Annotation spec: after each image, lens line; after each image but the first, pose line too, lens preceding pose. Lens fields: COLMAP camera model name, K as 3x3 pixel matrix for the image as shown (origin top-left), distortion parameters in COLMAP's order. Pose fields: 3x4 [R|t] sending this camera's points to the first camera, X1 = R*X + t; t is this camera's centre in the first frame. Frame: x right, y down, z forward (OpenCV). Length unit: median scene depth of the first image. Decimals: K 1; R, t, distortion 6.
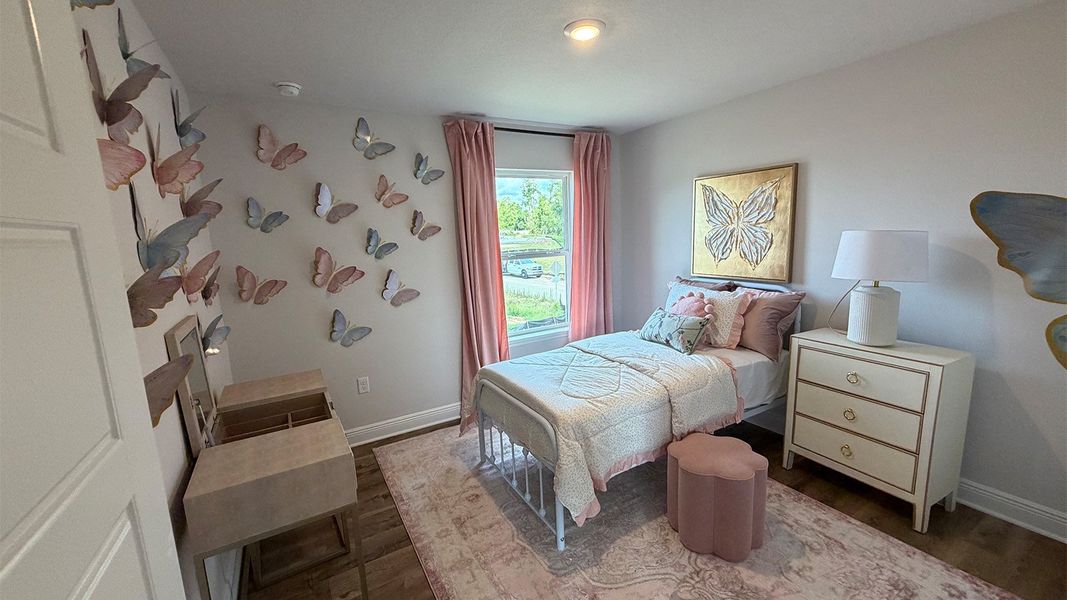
lens RADIAL K [[424.9, 0, 530.9], [0, 424.9, 296.6], [0, 0, 1]] dist [0.000535, 0.000010]
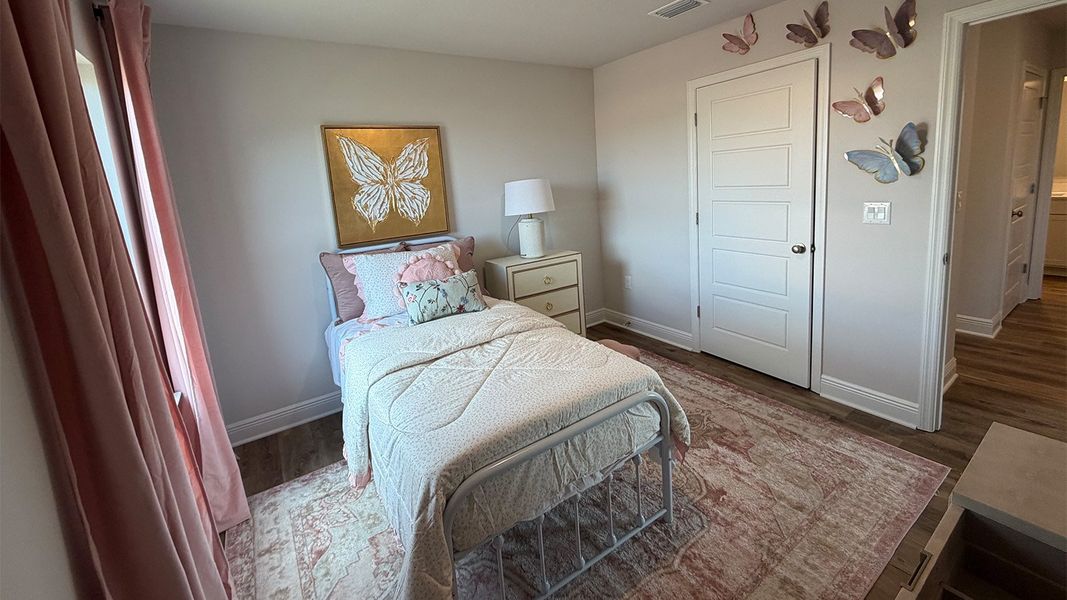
lens RADIAL K [[423.4, 0, 534.9], [0, 423.4, 241.1], [0, 0, 1]] dist [-0.000313, -0.000027]
pose [[-0.052973, -0.104381, 0.993126, -0.521621], [0.229948, 0.966521, 0.113850, -0.087674], [-0.971760, 0.234399, -0.027197, 0.843469]]
